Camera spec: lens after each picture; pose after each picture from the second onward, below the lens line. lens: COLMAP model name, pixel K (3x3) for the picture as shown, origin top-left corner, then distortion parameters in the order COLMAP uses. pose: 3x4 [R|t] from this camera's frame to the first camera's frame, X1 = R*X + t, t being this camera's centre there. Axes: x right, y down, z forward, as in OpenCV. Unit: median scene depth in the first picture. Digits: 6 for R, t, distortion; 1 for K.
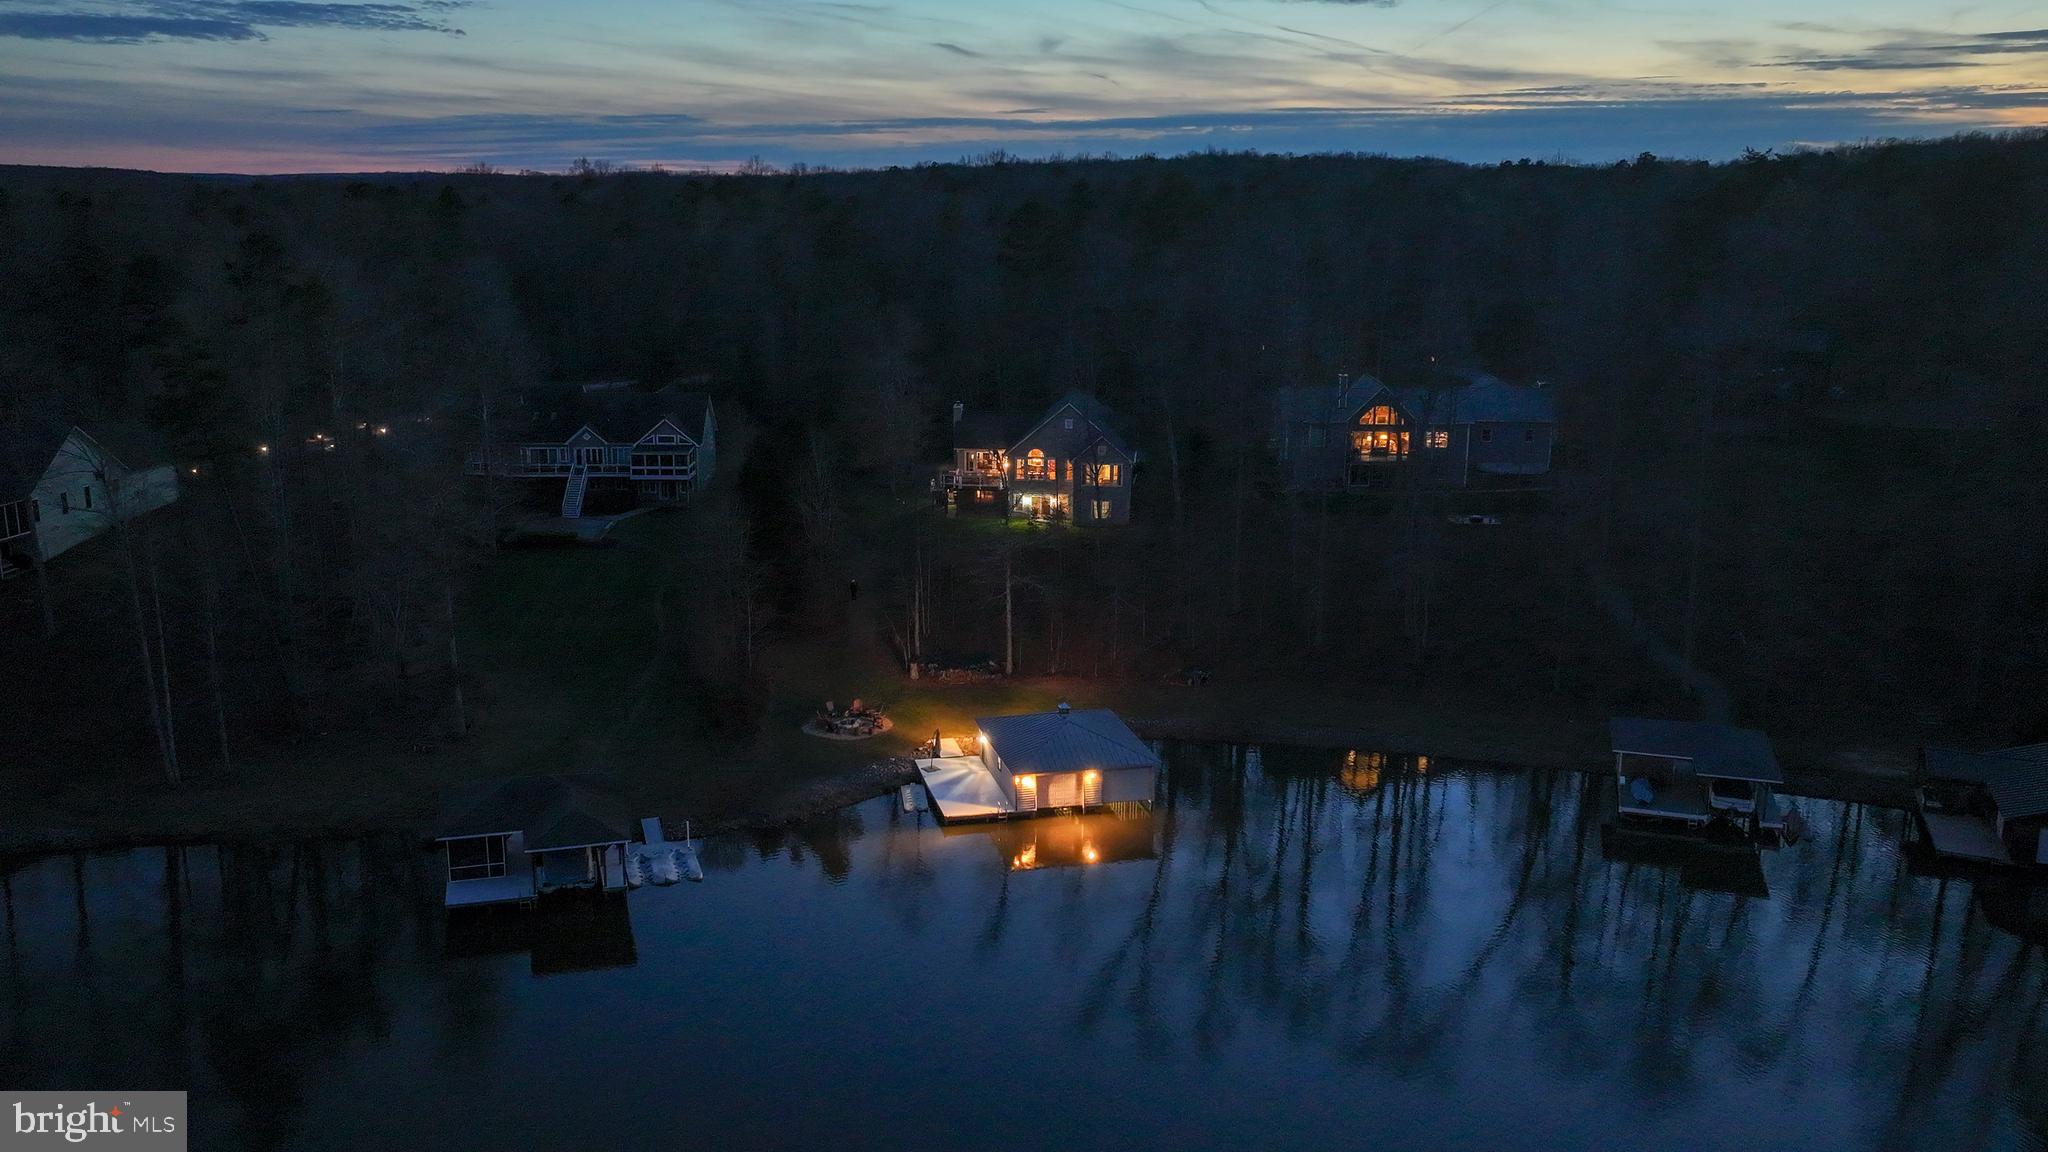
lens RADIAL K [[1716.2, 0, 1024.0], [0, 1716.2, 576.0], [0, 0, 1]] dist [0.005266, 0.000329]
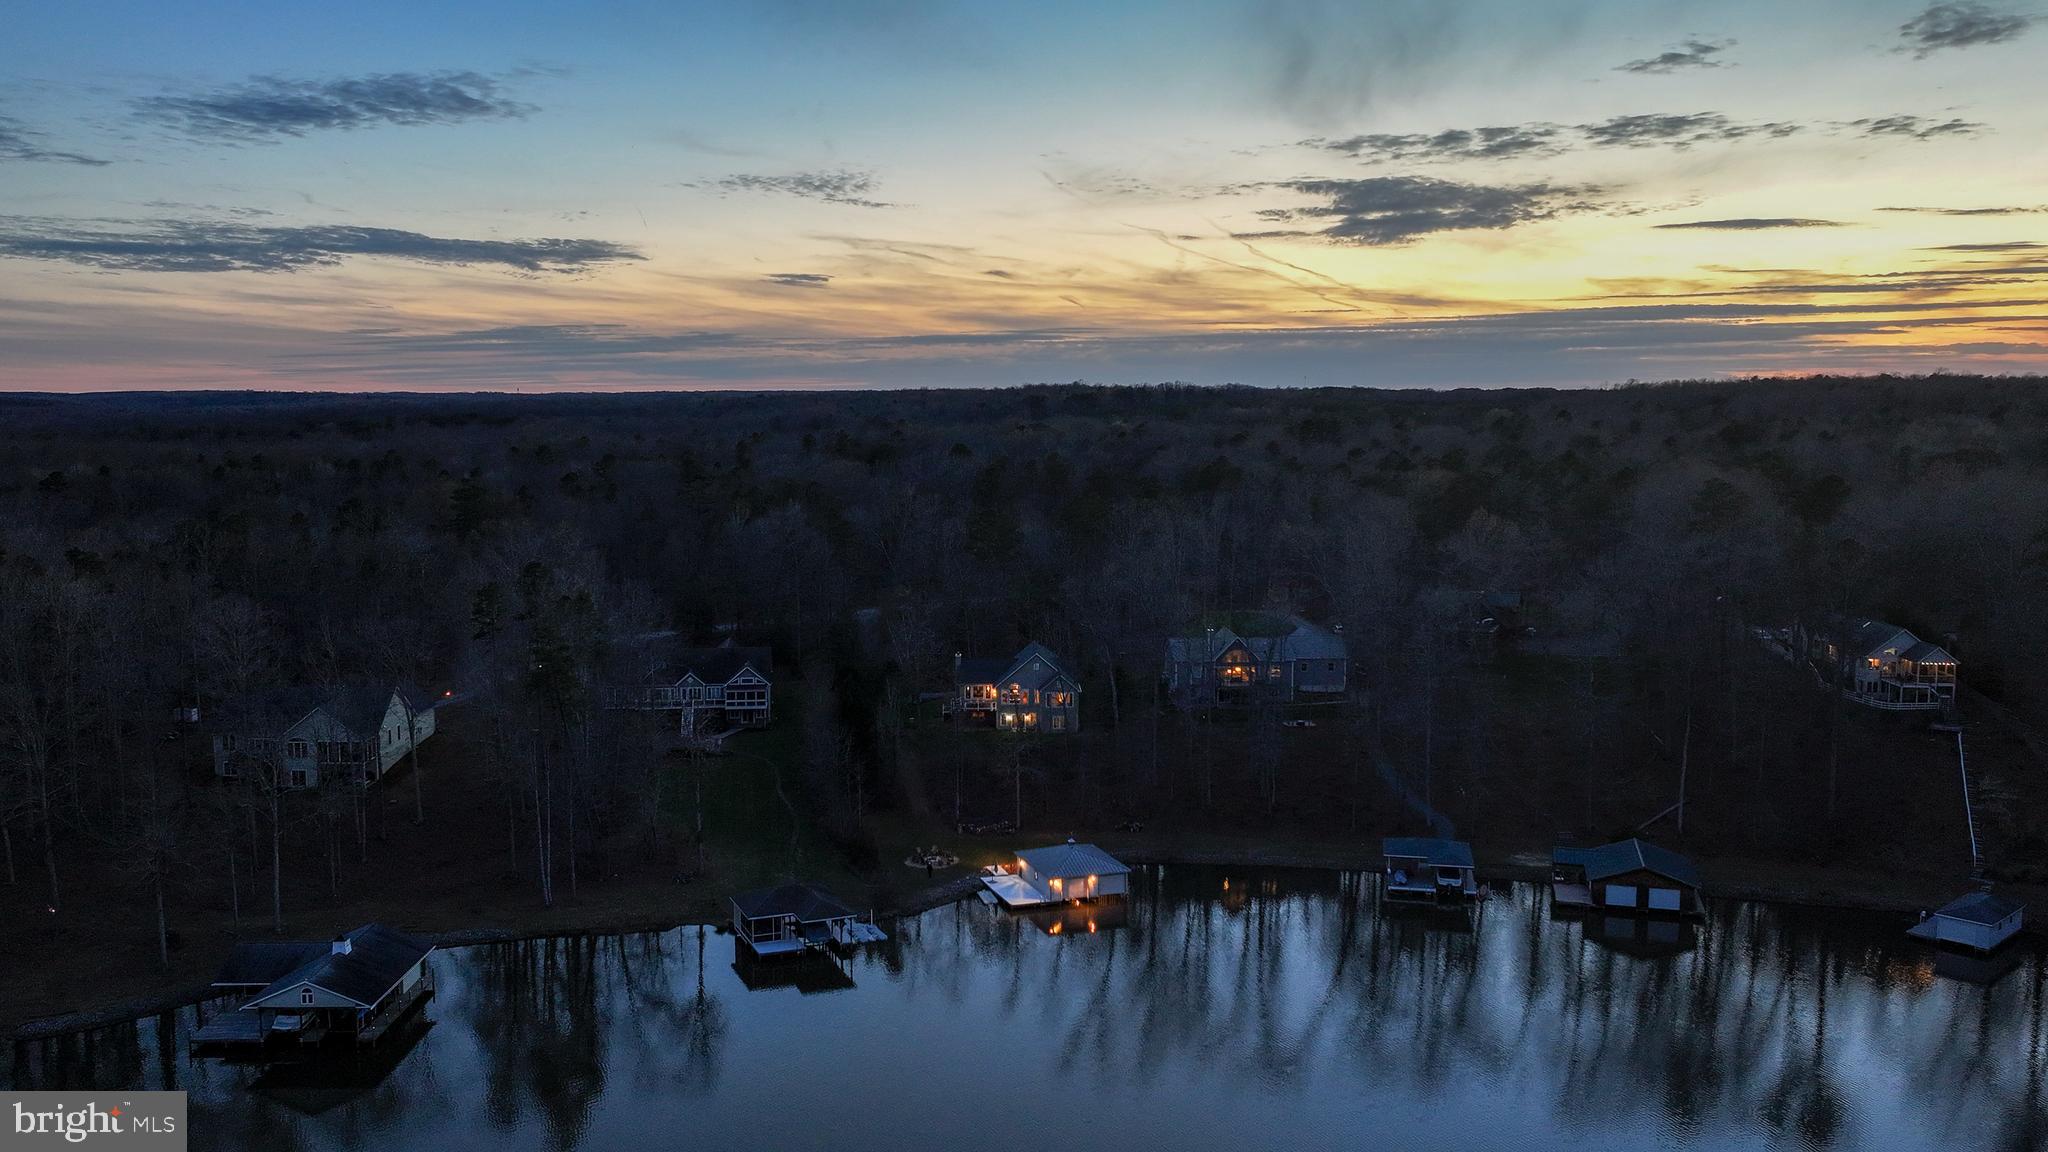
lens RADIAL K [[1716.2, 0, 1024.0], [0, 1716.2, 576.0], [0, 0, 1]] dist [0.005266, 0.000329]
pose [[0.994623, -0.017331, 0.102098, -0.141475], [0.029167, 0.992868, -0.115600, 0.007371], [-0.099367, 0.117956, 0.988035, -0.524613]]
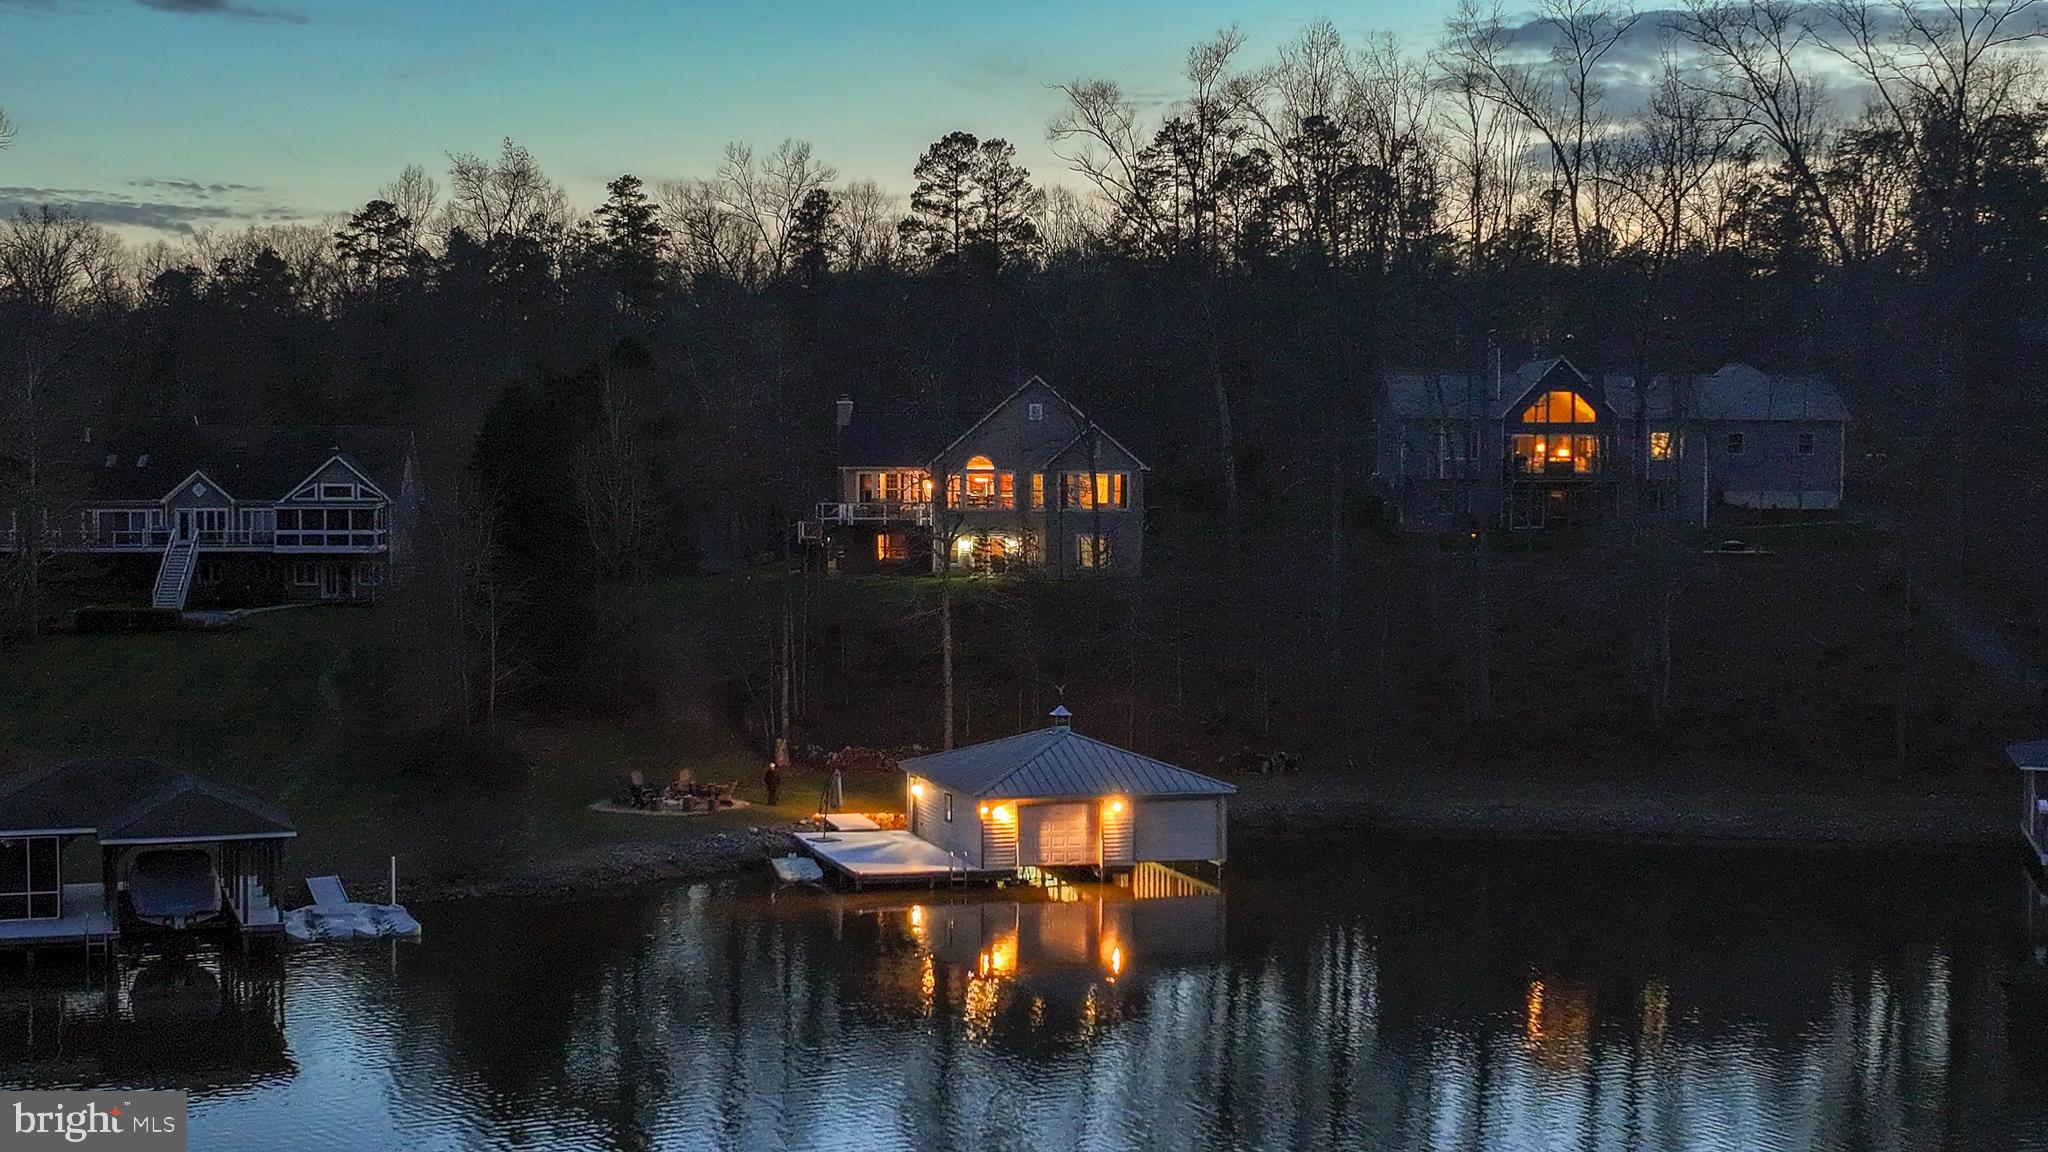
lens RADIAL K [[2874.8, 0, 1024.0], [0, 2874.8, 576.0], [0, 0, 1]] dist [0.012053, 0.041058]
pose [[0.998988, -0.004009, 0.044809, -0.022733], [0.012168, 0.982977, -0.183326, 0.149719], [-0.043311, 0.183685, 0.982030, 0.043205]]
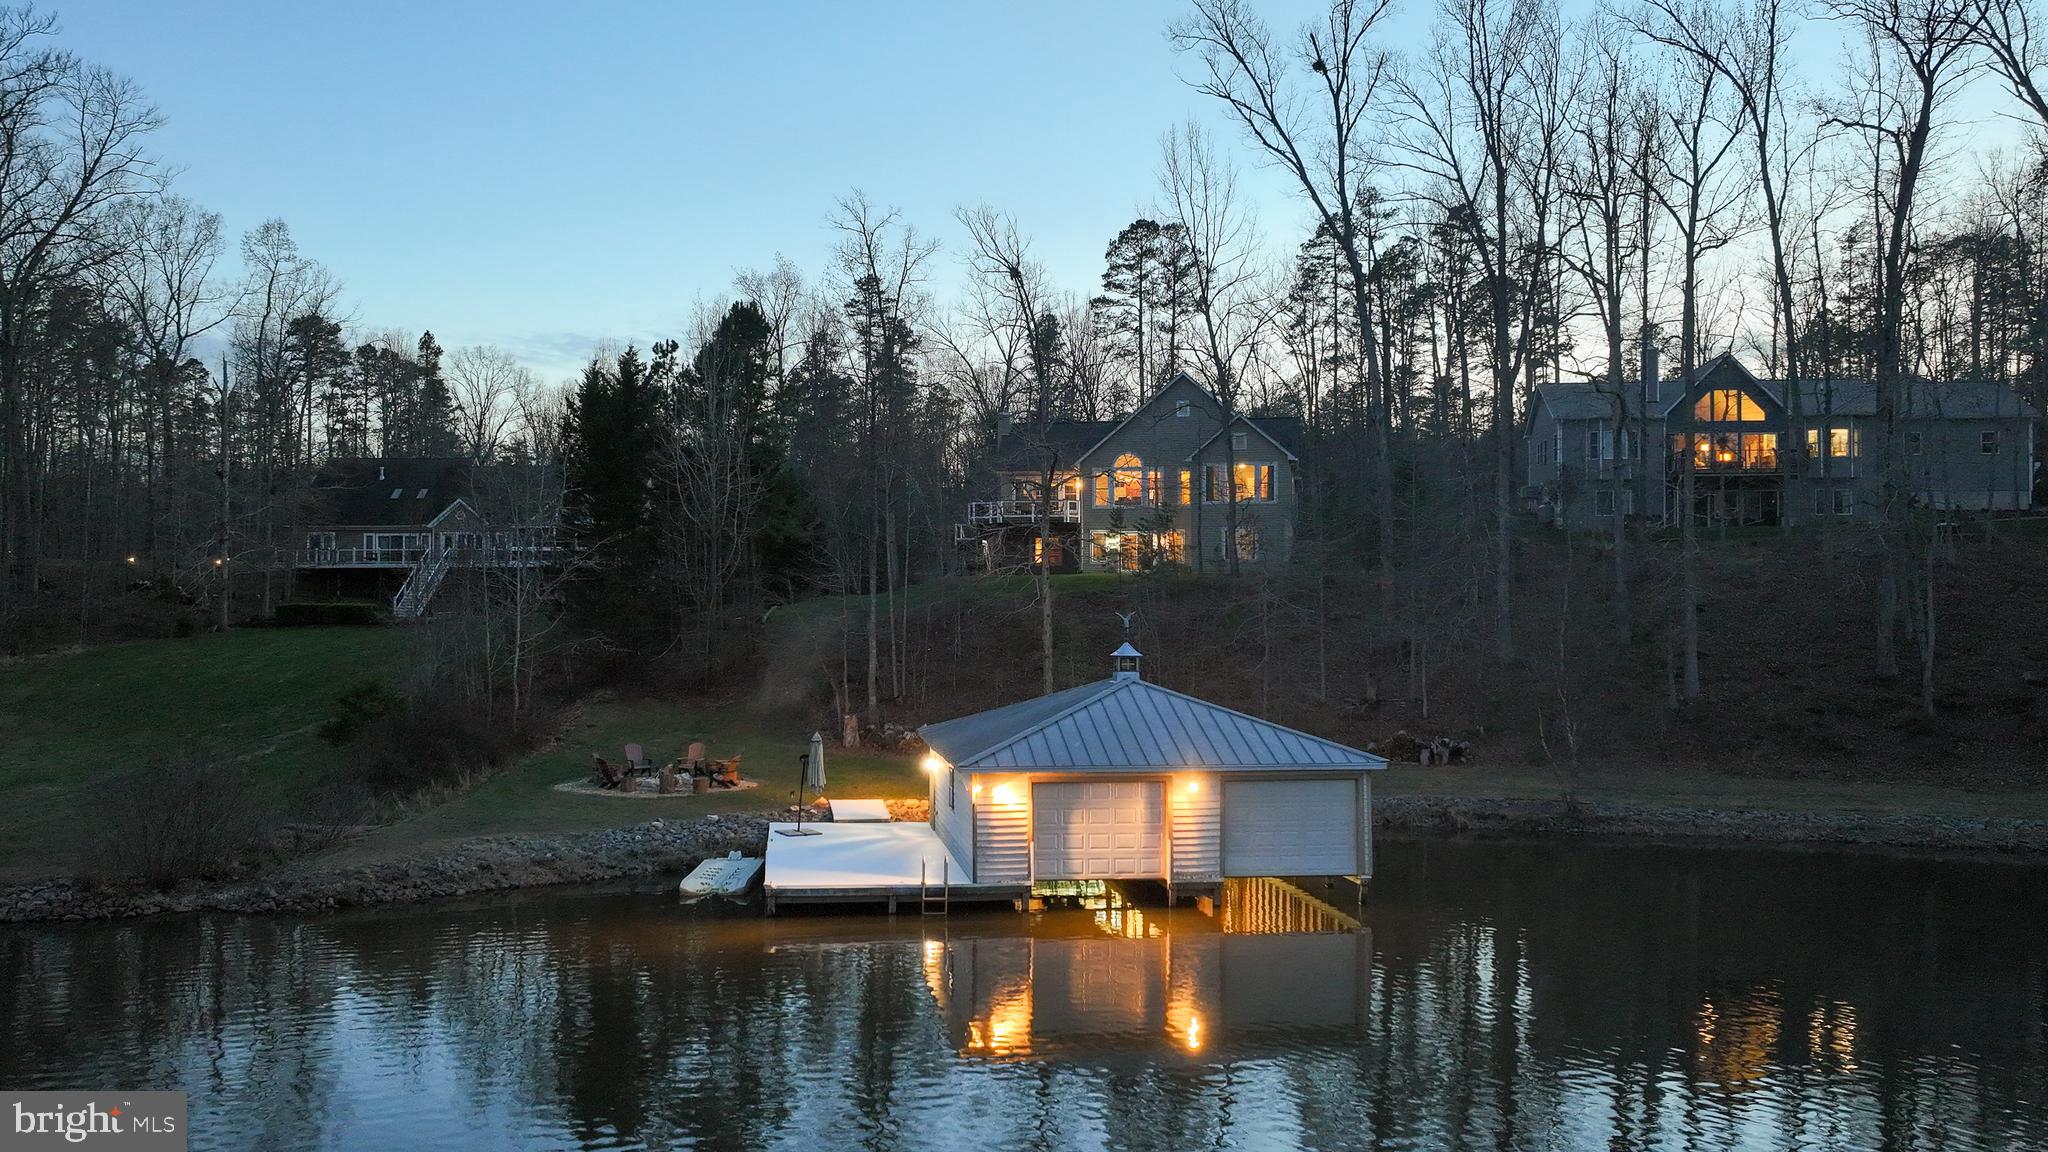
lens RADIAL K [[1716.2, 0, 1024.0], [0, 1716.2, 576.0], [0, 0, 1]] dist [0.005266, 0.000329]
pose [[0.995676, -0.003443, -0.092828, 0.026666], [-0.019205, 0.970094, -0.241969, 0.111949], [0.090885, 0.242705, 0.965833, 0.449656]]
